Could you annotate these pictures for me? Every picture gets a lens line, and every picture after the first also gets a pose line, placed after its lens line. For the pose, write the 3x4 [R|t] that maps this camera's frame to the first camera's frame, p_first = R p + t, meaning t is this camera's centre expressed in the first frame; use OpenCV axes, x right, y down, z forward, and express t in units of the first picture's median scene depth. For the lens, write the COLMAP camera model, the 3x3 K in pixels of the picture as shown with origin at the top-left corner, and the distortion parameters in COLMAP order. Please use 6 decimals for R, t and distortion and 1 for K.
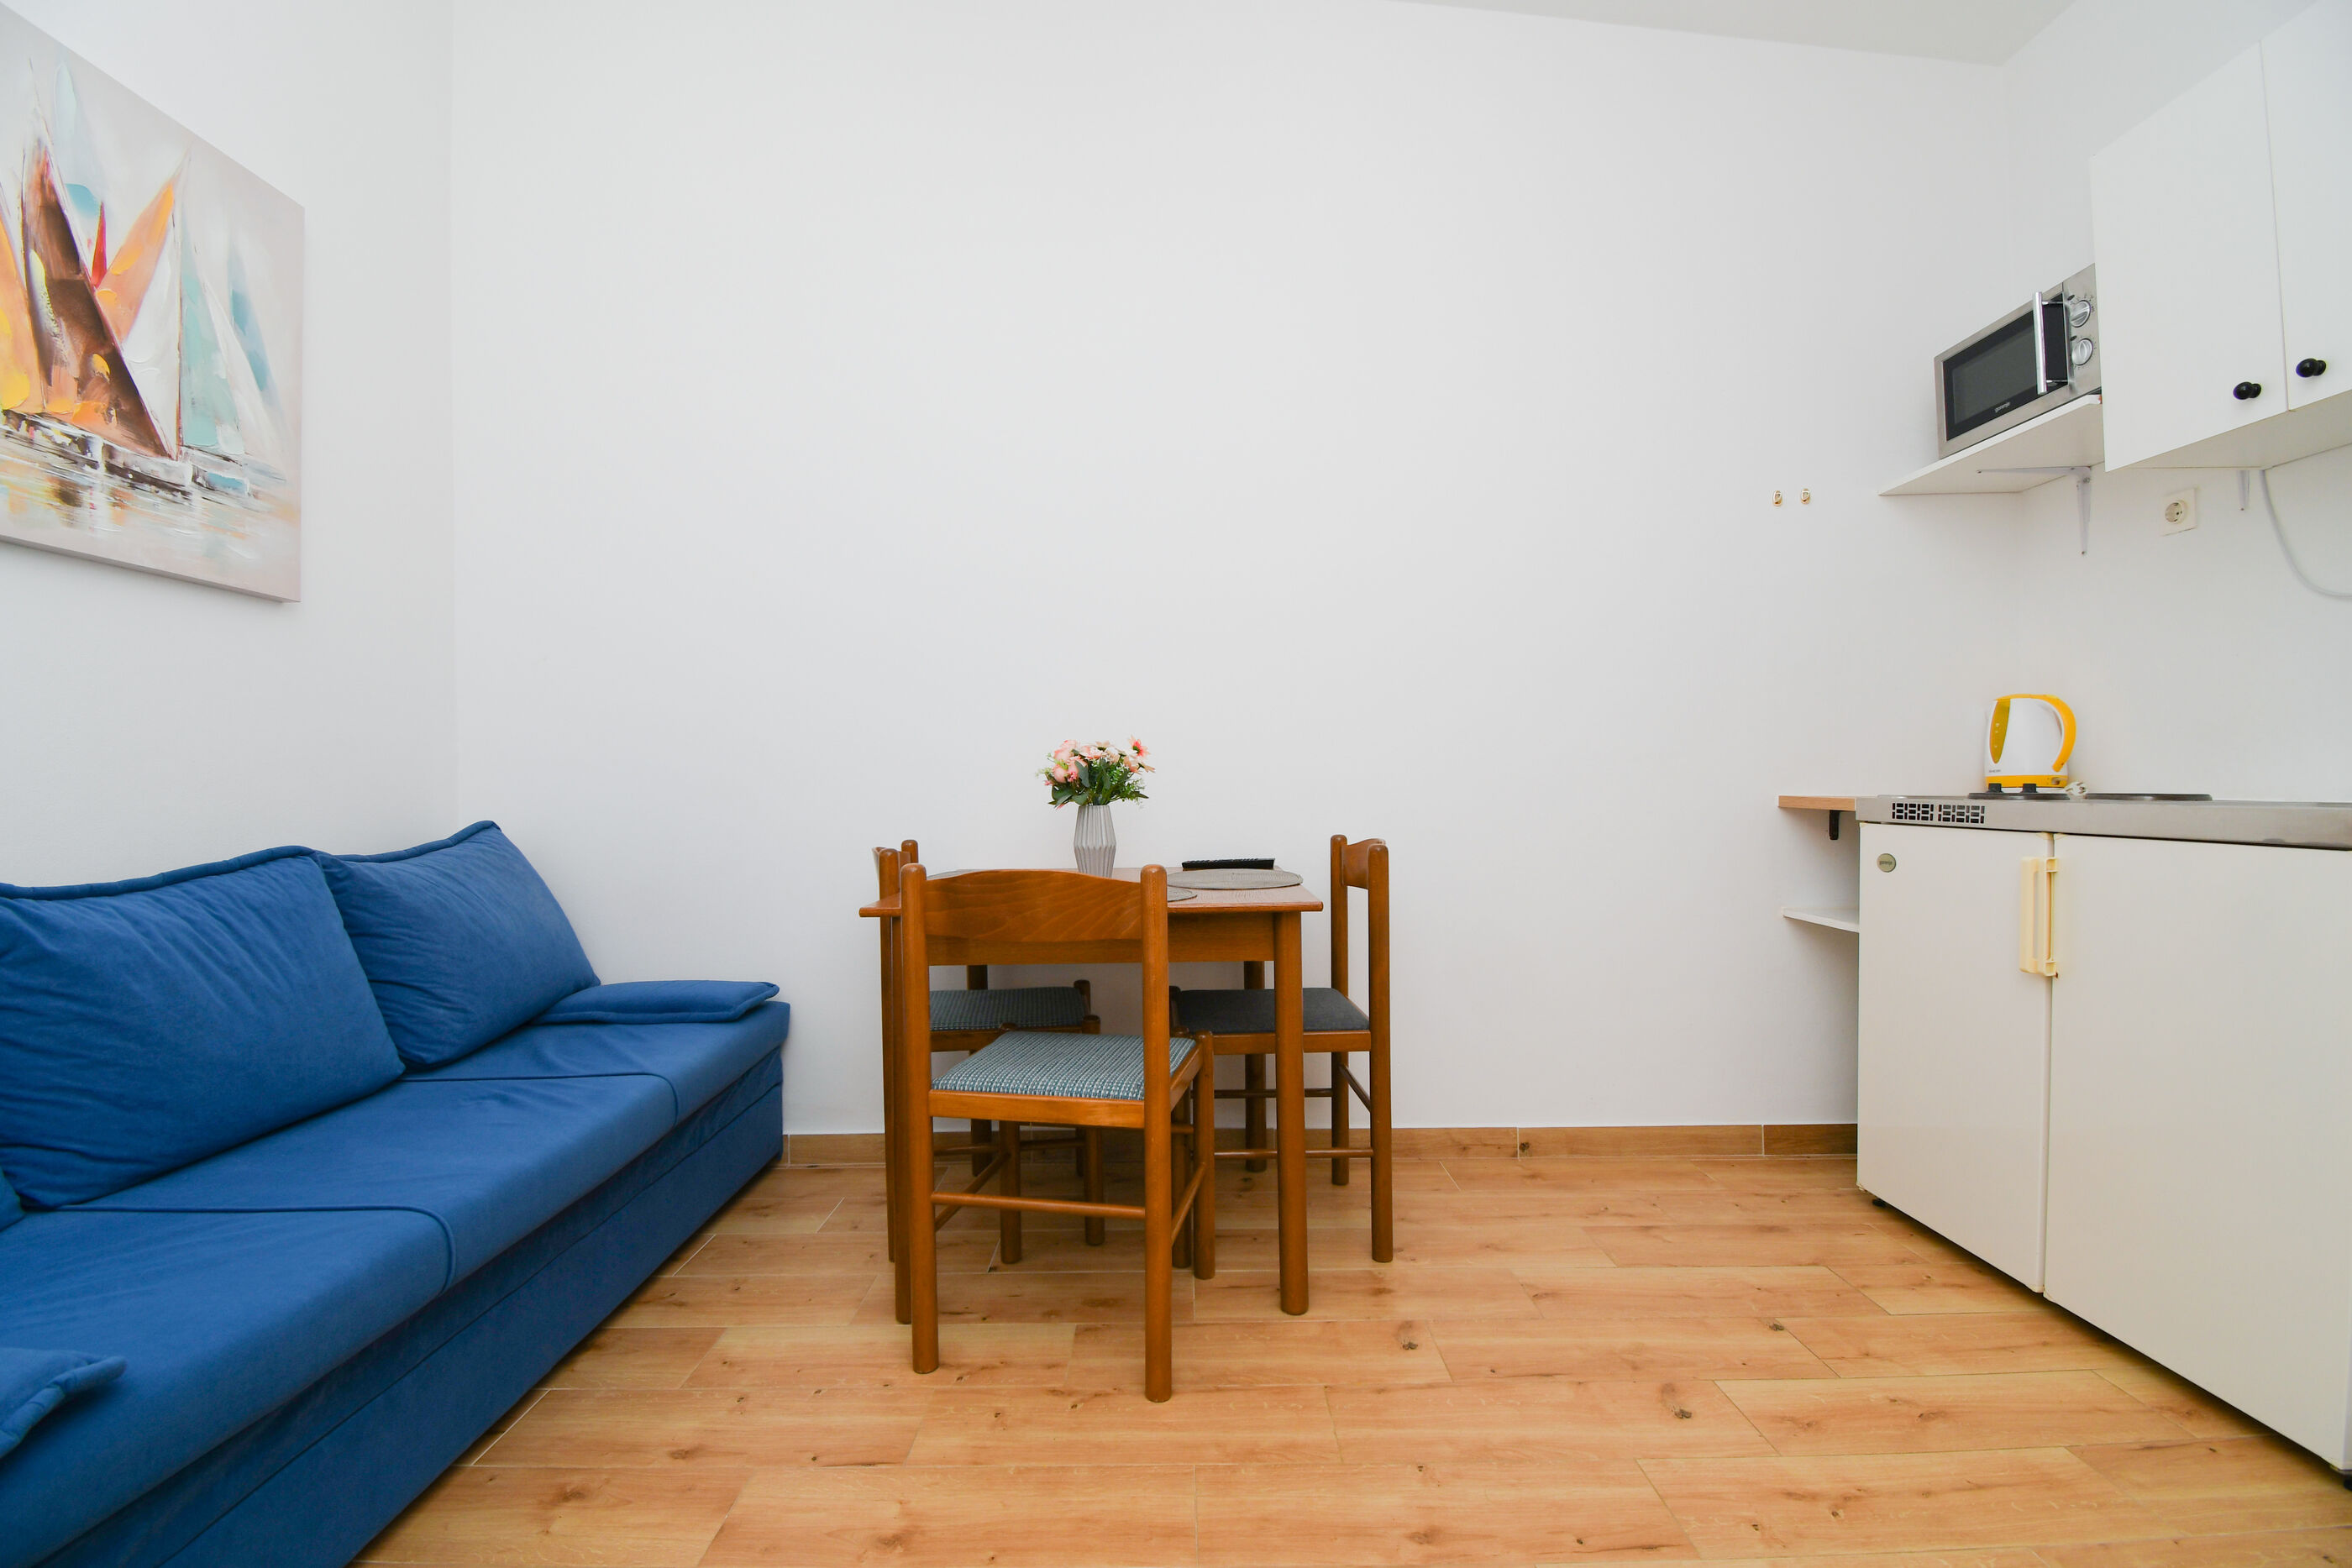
lens RADIAL K [[1039.1, 0, 1176.0], [0, 1039.1, 784.0], [0, 0, 1]] dist [-0.013430, -0.008300]
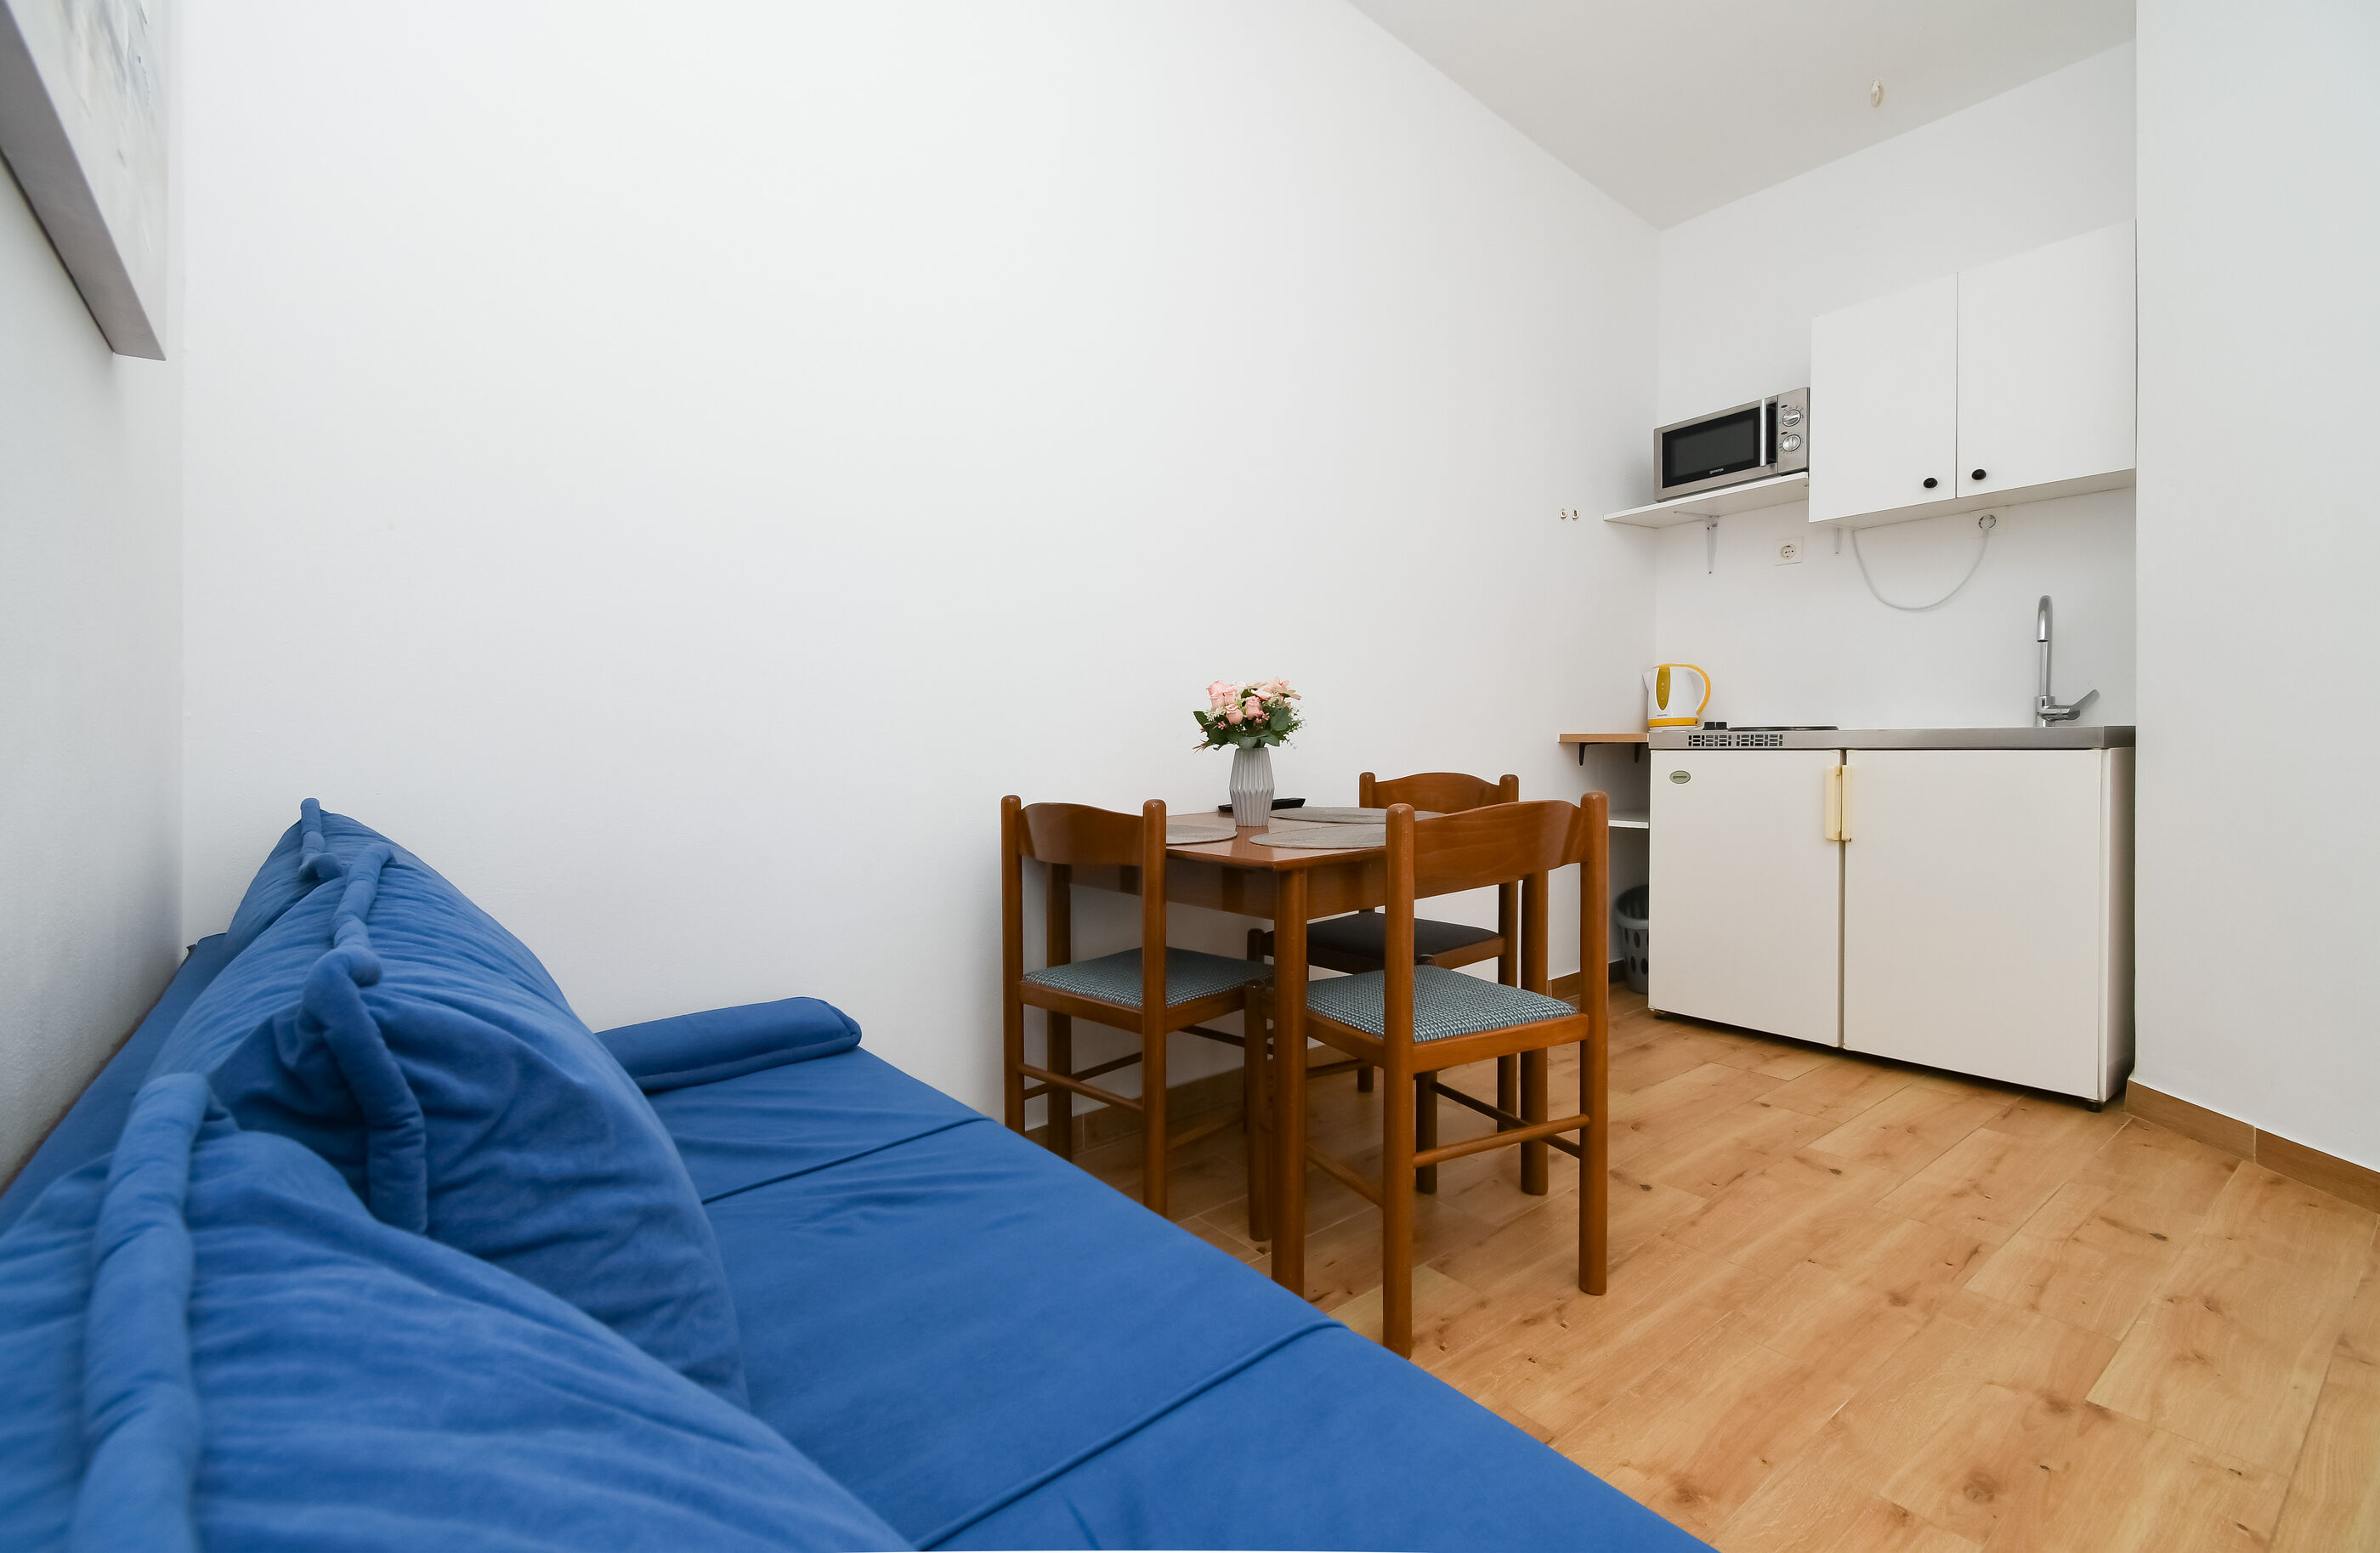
lens RADIAL K [[976.5, 0, 1191.2], [0, 976.5, 733.7], [0, 0, 1]] dist [-0.000035, -0.000174]
pose [[0.814305, -0.012209, 0.580308, -1.059006], [0.019495, 0.999790, -0.006321, 0.018064], [-0.580109, 0.016460, 0.814372, 0.463754]]
